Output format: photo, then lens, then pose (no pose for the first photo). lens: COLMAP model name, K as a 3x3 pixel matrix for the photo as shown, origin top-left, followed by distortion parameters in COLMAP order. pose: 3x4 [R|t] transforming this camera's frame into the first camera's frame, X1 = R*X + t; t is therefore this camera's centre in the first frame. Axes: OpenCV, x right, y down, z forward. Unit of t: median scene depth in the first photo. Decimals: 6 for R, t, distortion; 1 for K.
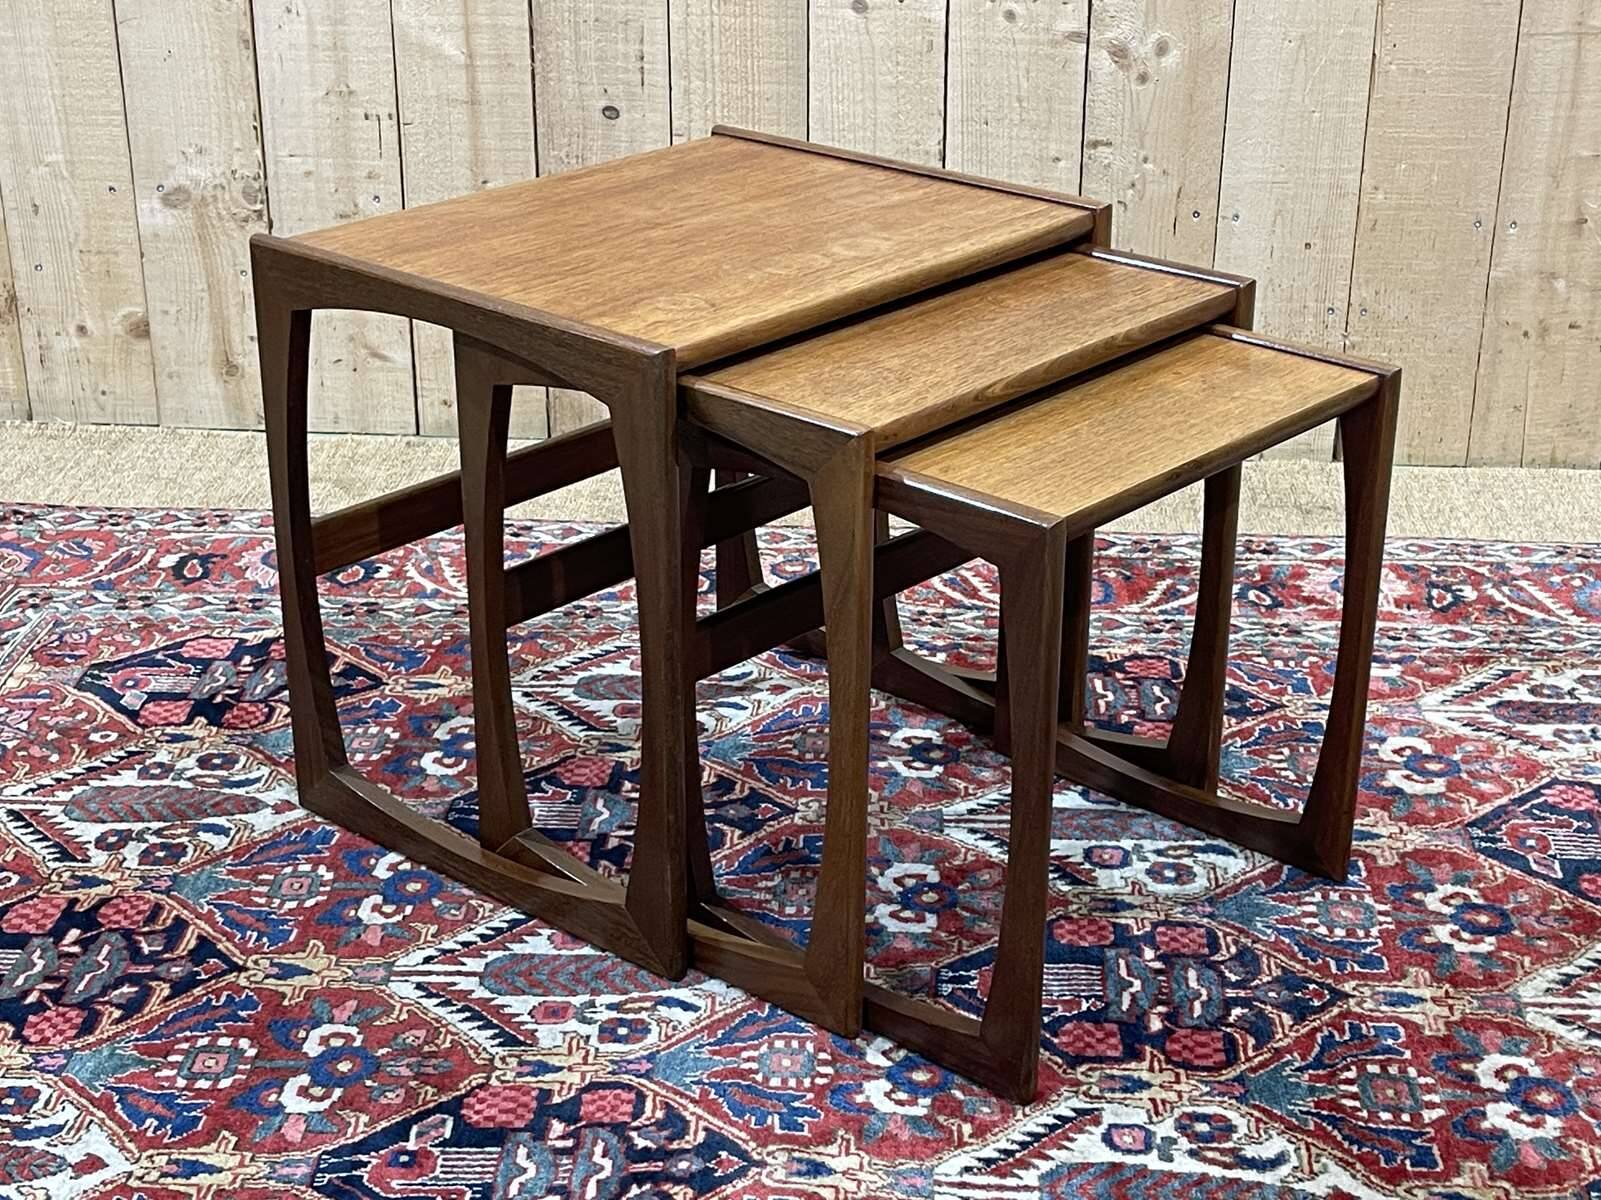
lens RADIAL K [[2498.1, 0, 840.6], [0, 2498.1, 608.3], [0, 0, 1]] dist [0.058173, 0.000000]
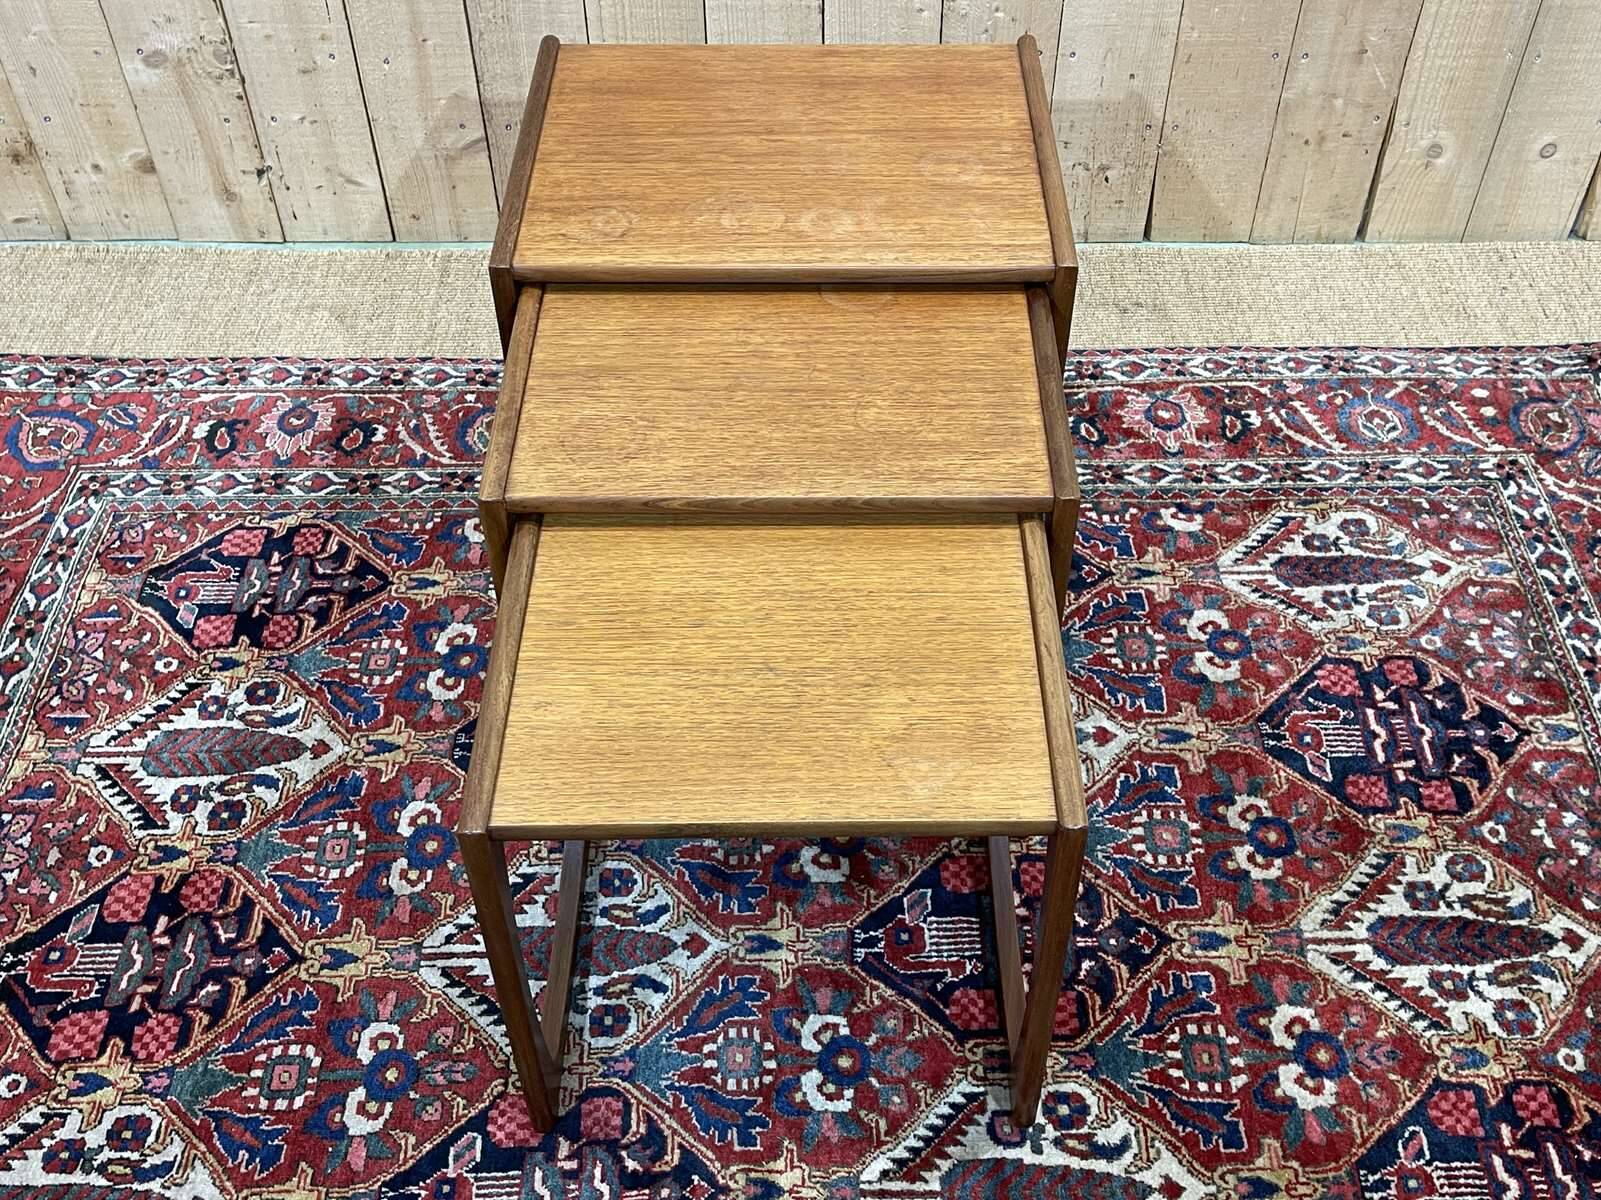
lens RADIAL K [[1649.2, 0, 822.6], [0, 1649.2, 618.2], [0, 0, 1]] dist [0.028911, 0.000000]
pose [[0.998267, -0.047501, 0.034741, 0.001784], [0.030337, 0.921221, 0.387856, -0.287786], [-0.050428, -0.386130, 0.921065, 0.251260]]
